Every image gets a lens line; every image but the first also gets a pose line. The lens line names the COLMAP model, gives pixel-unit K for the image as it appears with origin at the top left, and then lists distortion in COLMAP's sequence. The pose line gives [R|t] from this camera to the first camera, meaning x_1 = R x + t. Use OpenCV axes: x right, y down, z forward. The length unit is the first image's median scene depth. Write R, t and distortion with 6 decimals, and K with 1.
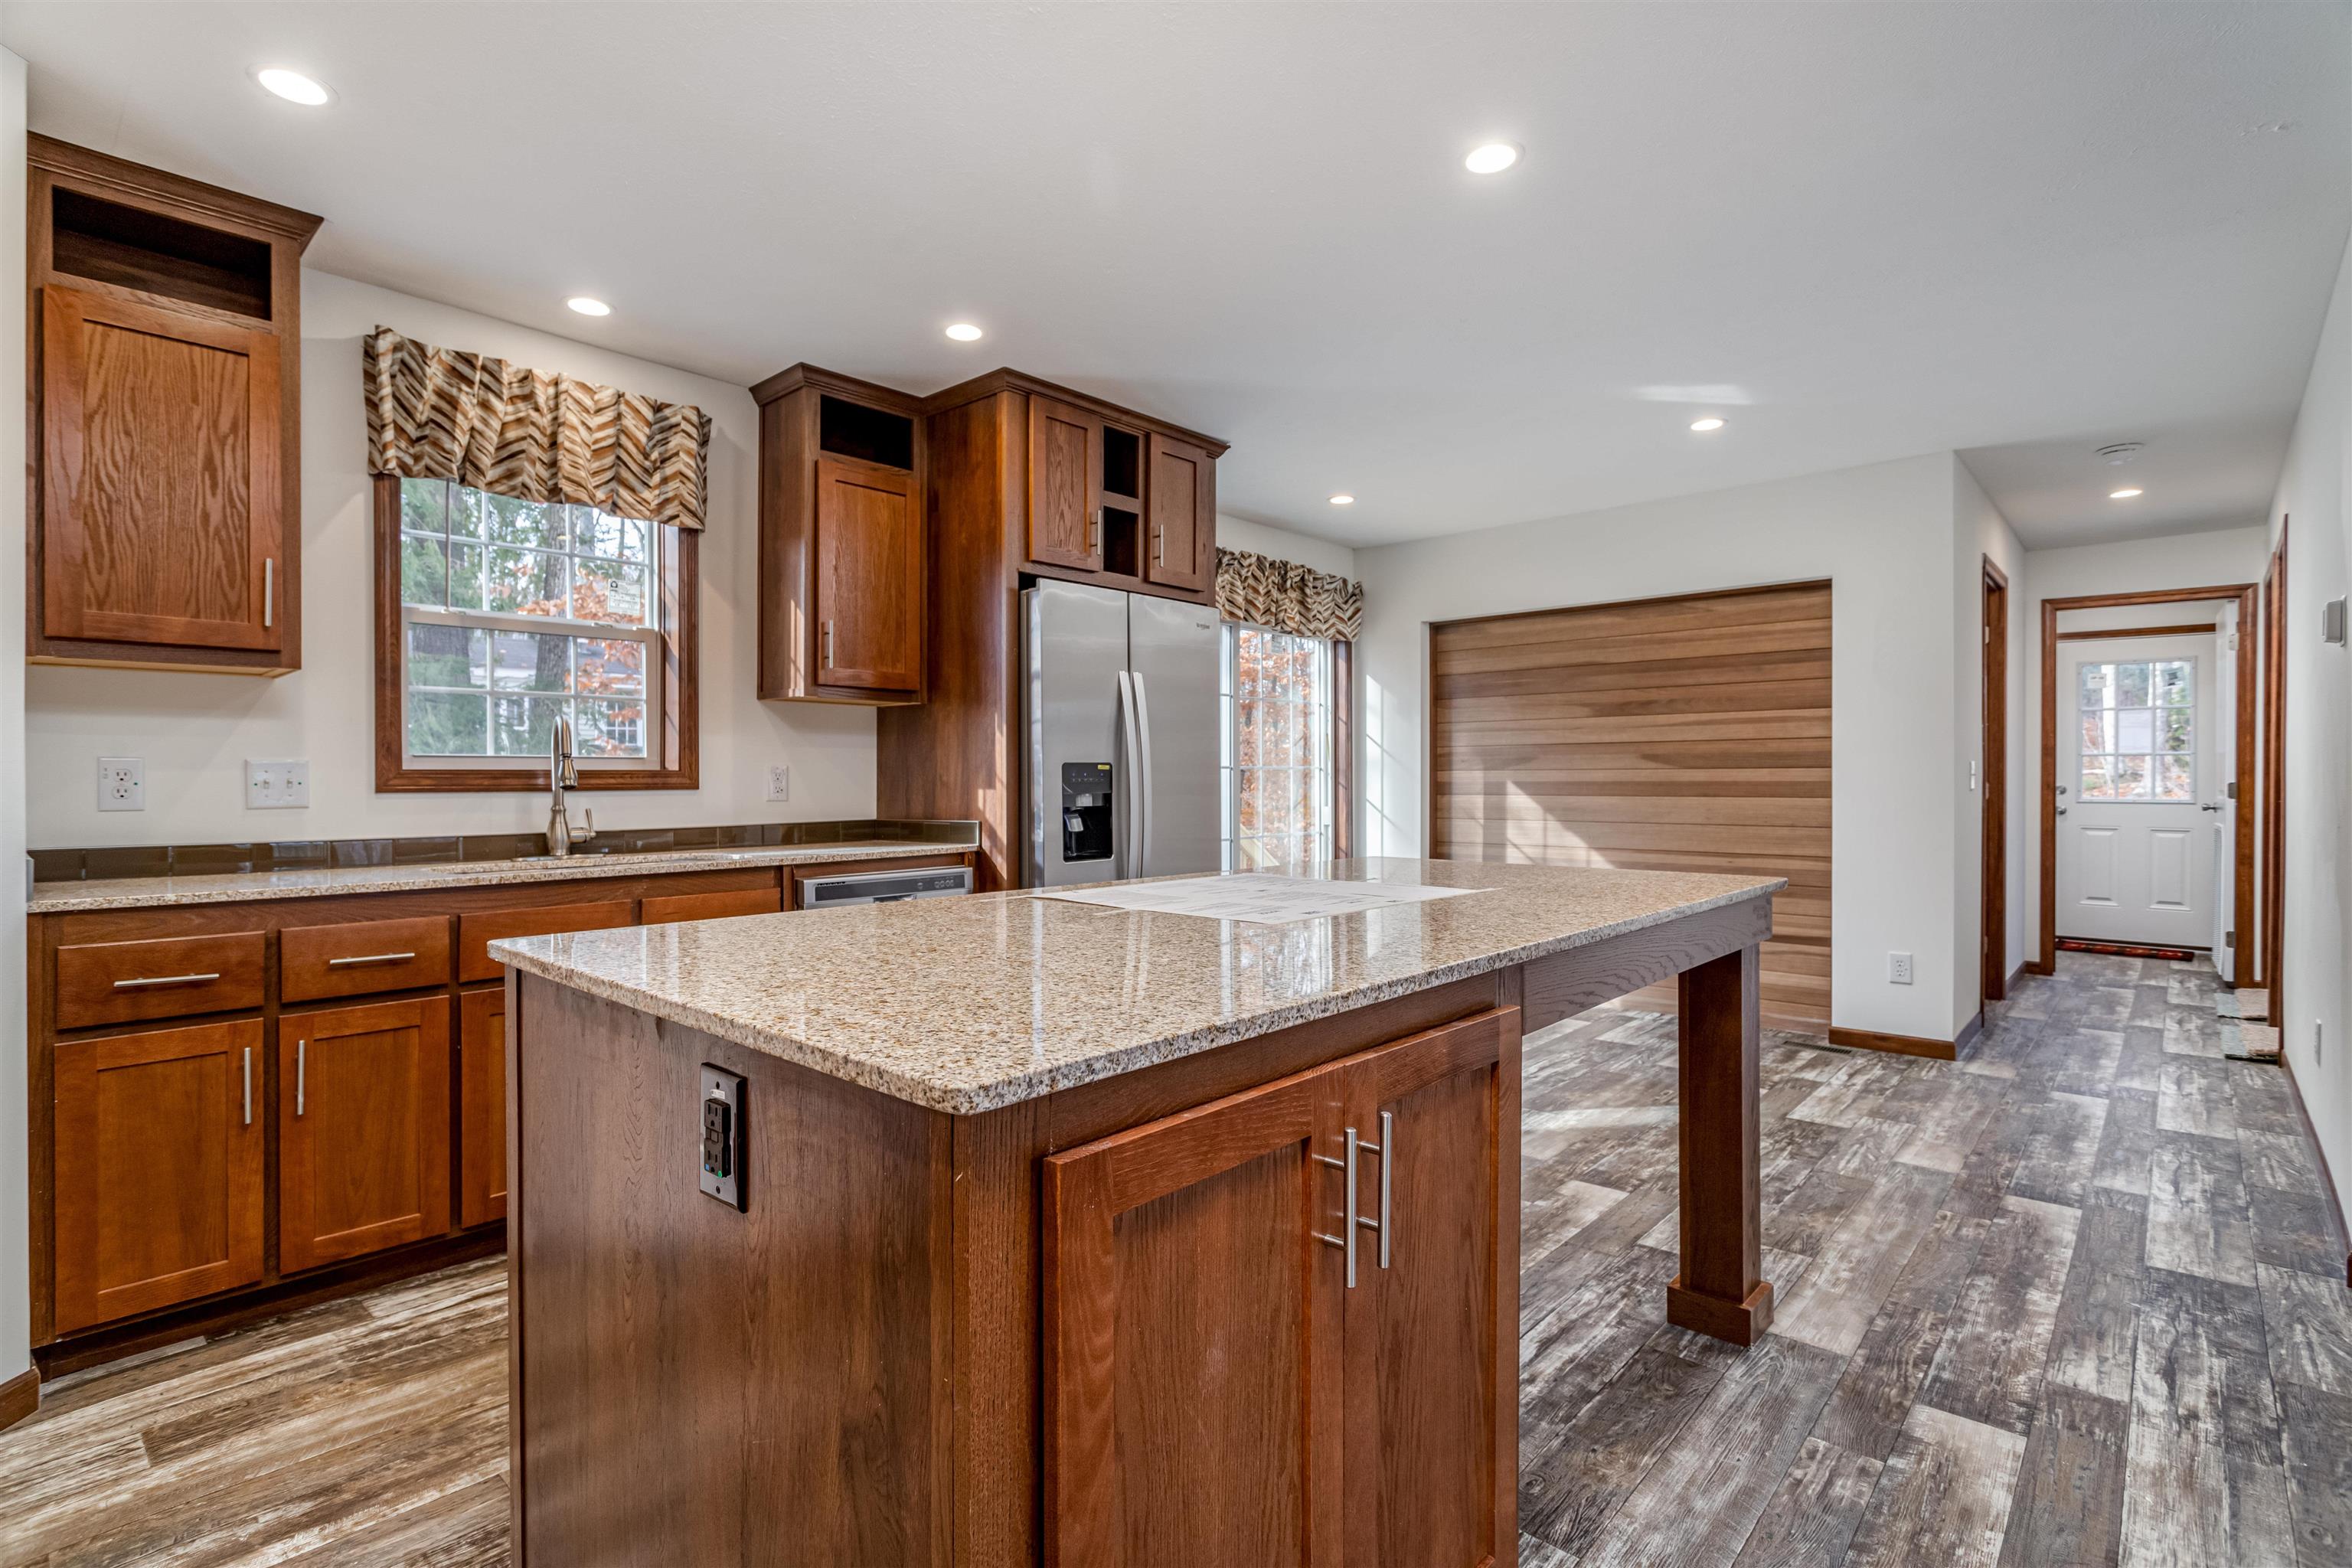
lens RADIAL K [[1042.8, 0, 1179.9], [0, 1042.8, 767.4], [0, 0, 1]] dist [0.001604, 0.004912]
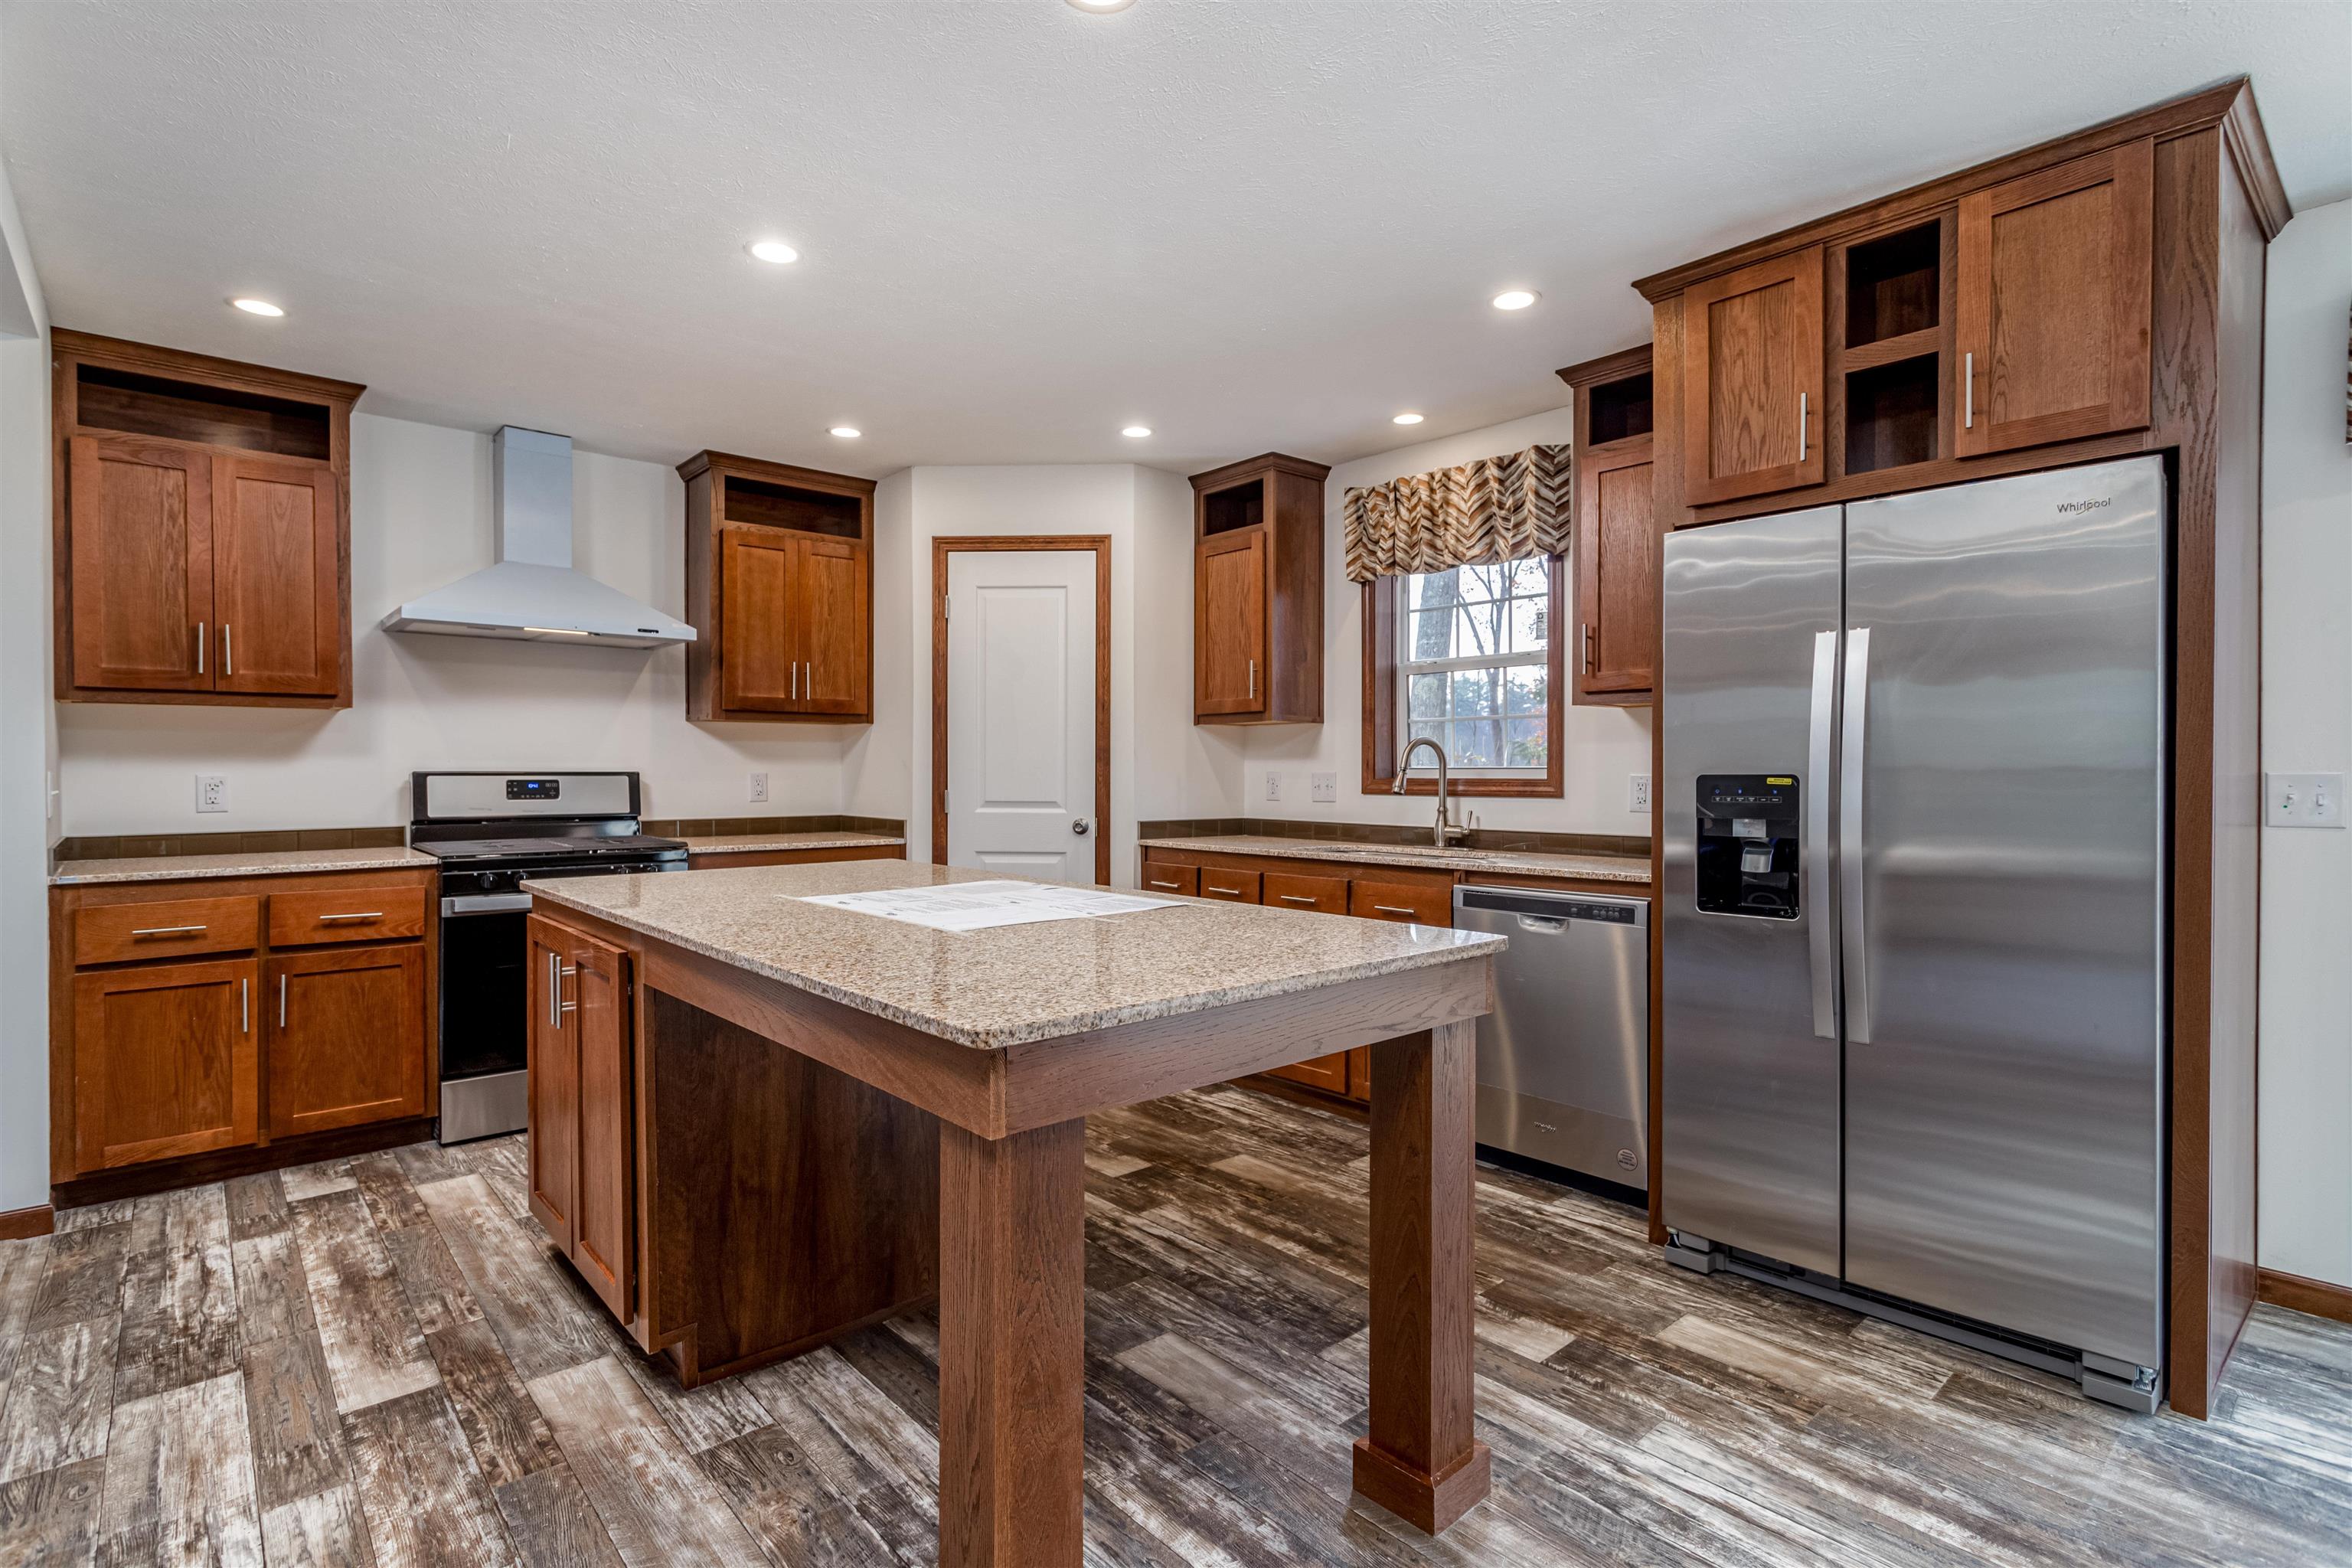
lens RADIAL K [[1114.4, 0, 1176.0], [0, 1114.4, 784.0], [0, 0, 1]] dist [-0.000612, -0.000764]
pose [[-0.072480, 0.005204, -0.997356, 1.685140], [-0.003373, 0.999979, 0.005463, 0.005829], [0.997364, 0.003760, -0.072461, 1.741013]]
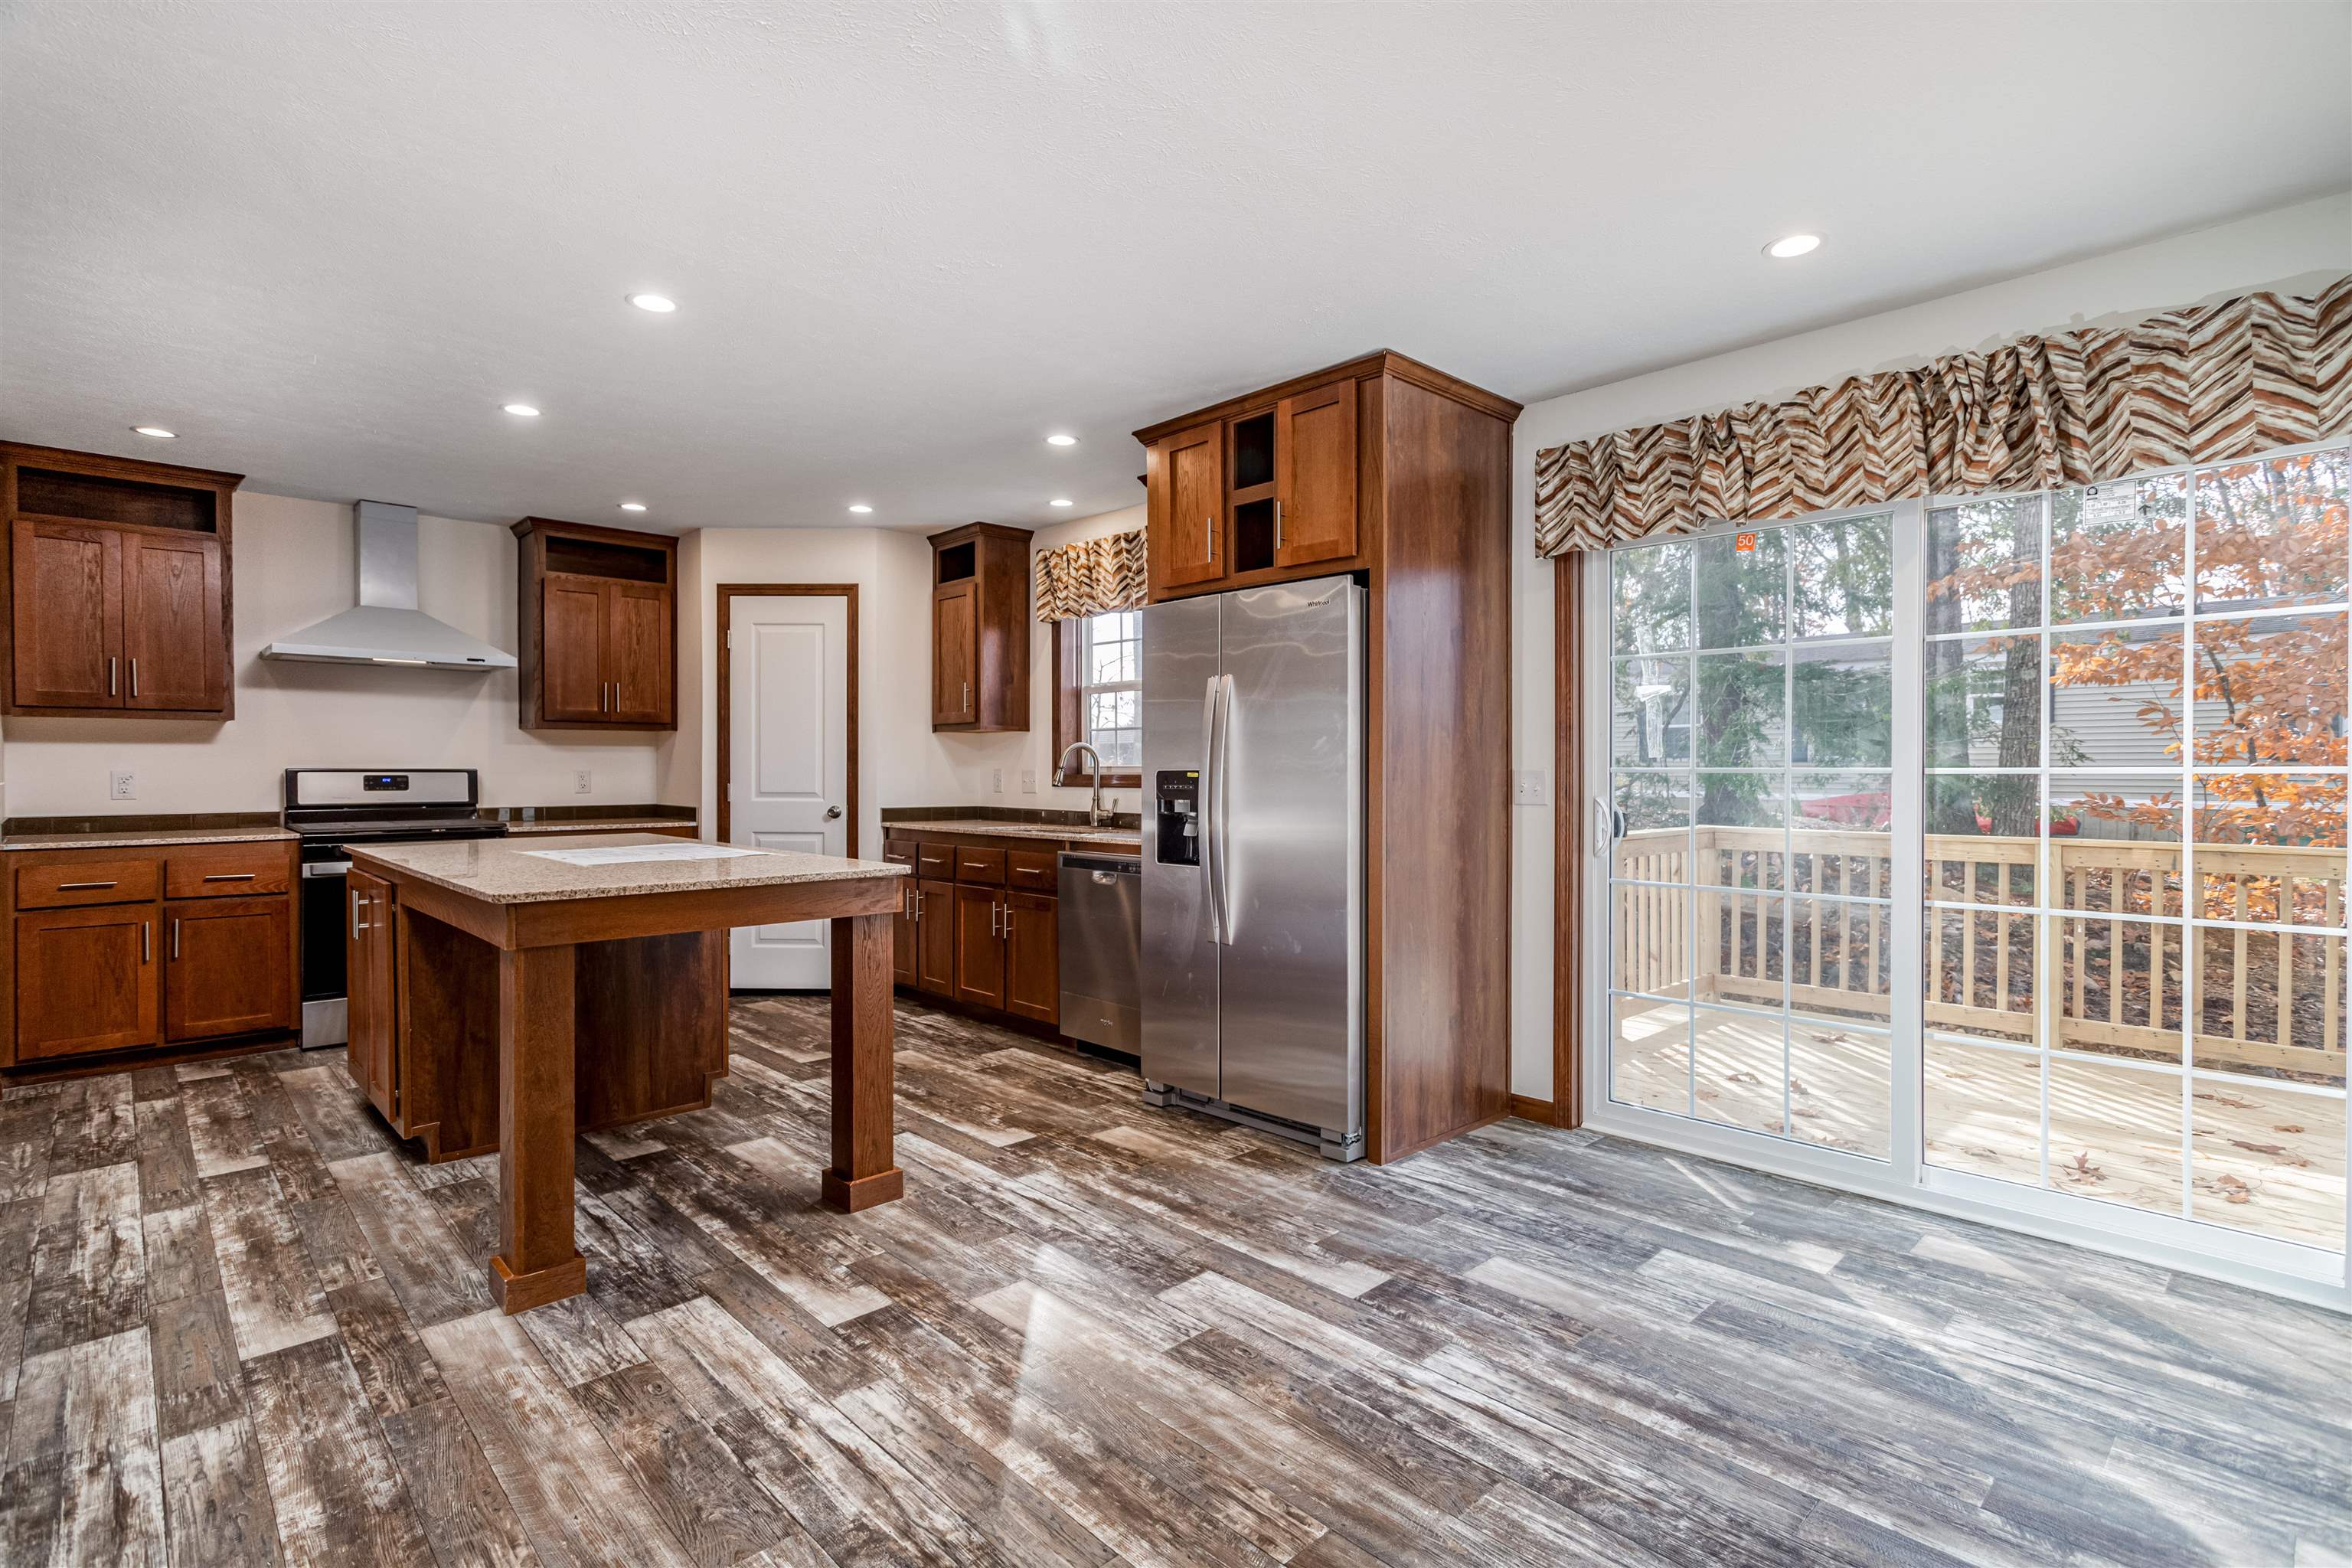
lens RADIAL K [[1102.3, 0, 1174.2], [0, 1102.3, 754.9], [0, 0, 1]] dist [-0.002230, 0.000507]
pose [[-0.032570, -0.018982, -0.999289, 1.800871], [-0.003446, 0.999816, -0.018879, 0.006324], [0.999464, 0.002829, -0.032629, 1.866790]]
